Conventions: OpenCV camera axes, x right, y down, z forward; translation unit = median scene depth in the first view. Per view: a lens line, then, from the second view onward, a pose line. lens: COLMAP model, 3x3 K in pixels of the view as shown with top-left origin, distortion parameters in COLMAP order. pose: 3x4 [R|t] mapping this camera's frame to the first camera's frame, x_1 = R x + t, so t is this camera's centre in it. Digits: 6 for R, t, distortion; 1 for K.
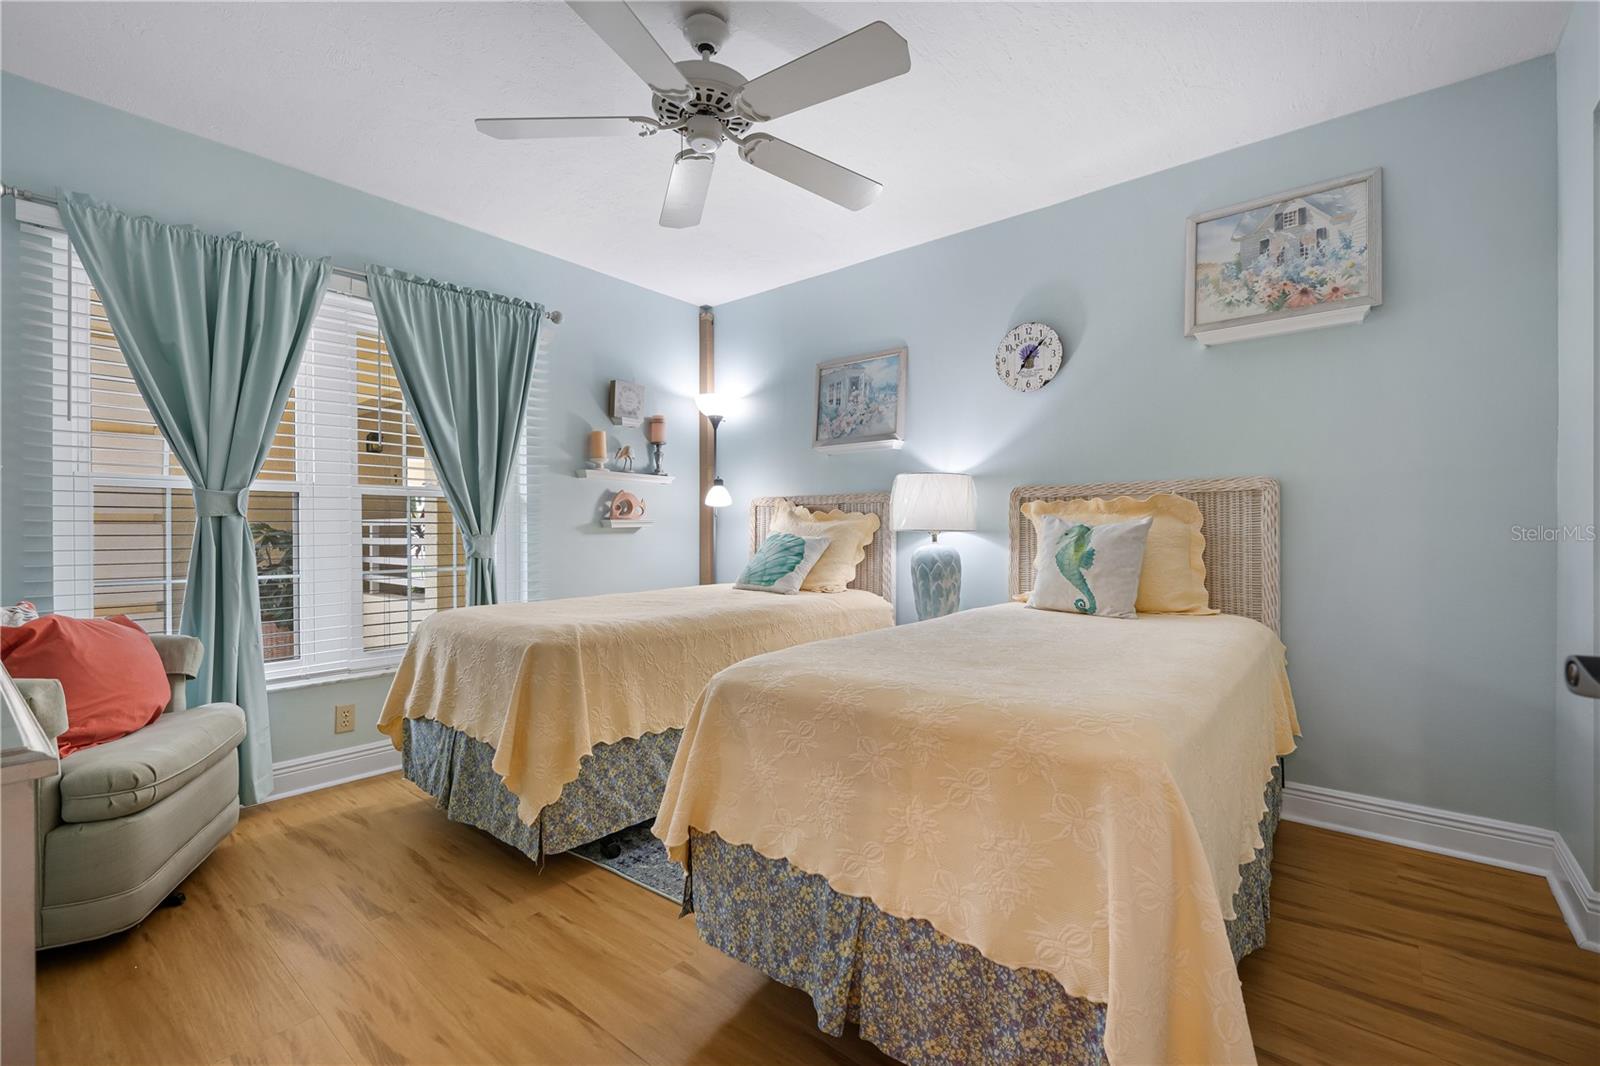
lens RADIAL K [[694.7, 0, 800.9], [0, 694.7, 529.3], [0, 0, 1]] dist [0.000341, 0.000147]
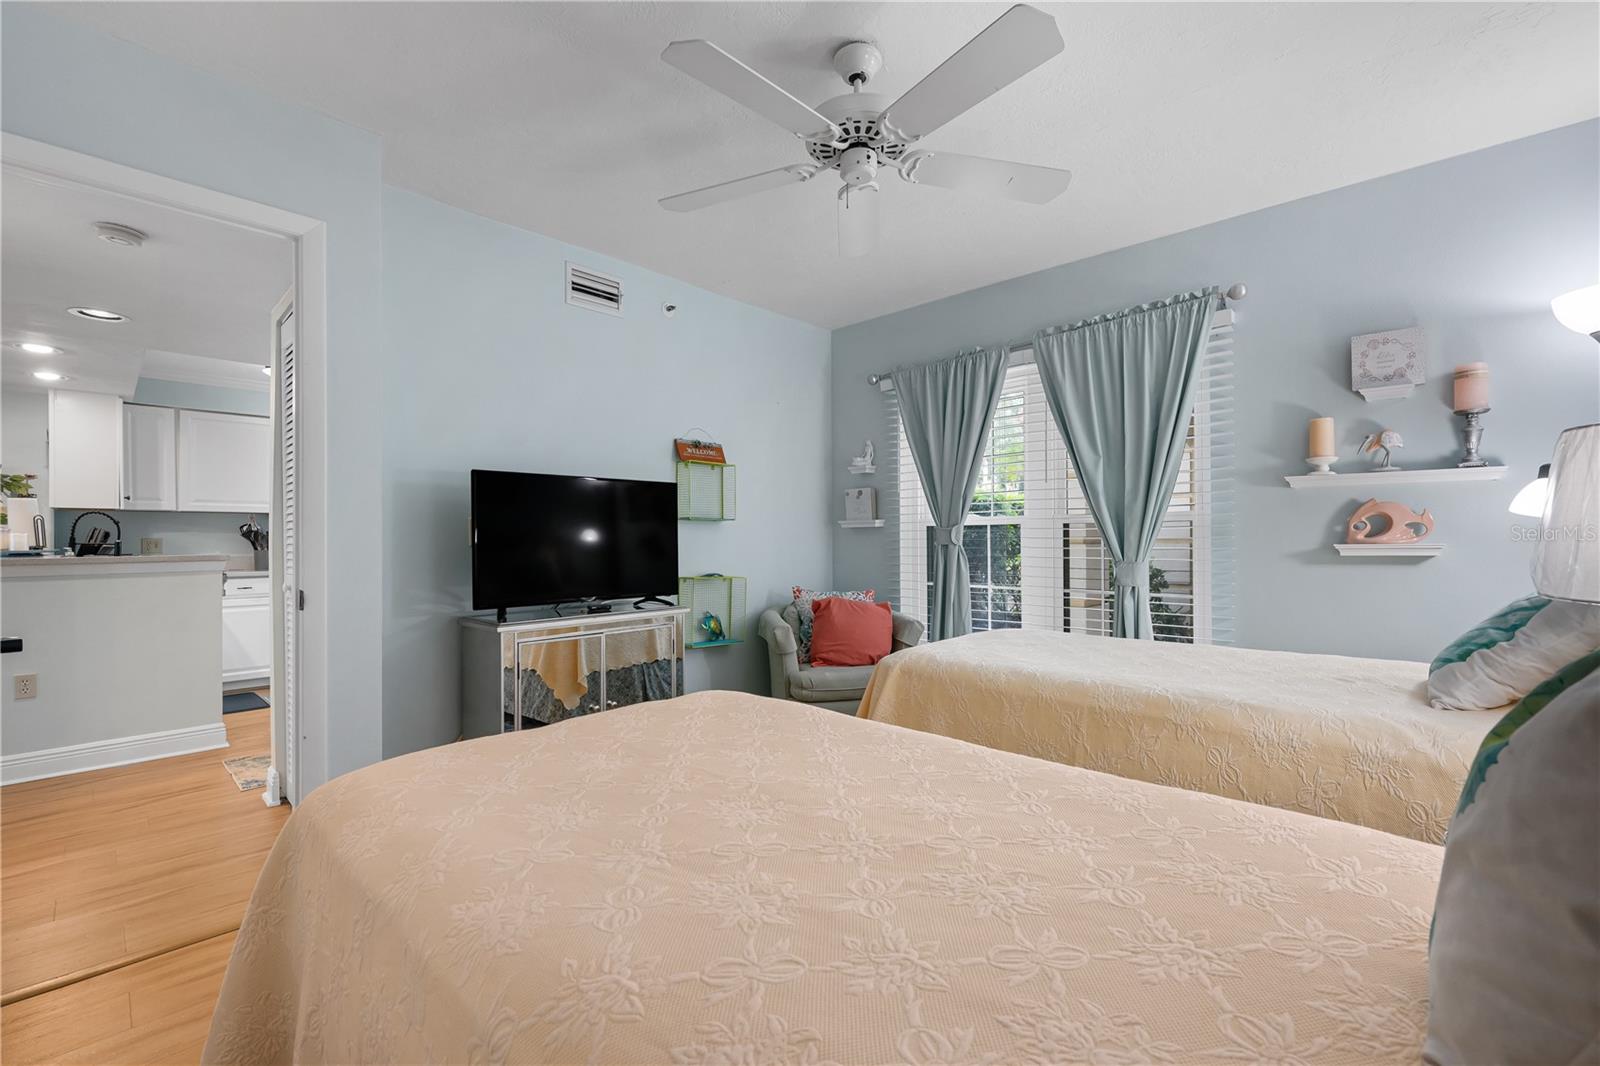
lens RADIAL K [[673.4, 0, 802.4], [0, 673.4, 533.7], [0, 0, 1]] dist [-0.002080, -0.000155]
pose [[-0.063504, -0.014375, -0.997878, 0.423600], [-0.001085, 0.999897, -0.014335, -0.013997], [0.997981, 0.000172, -0.063513, 0.516840]]
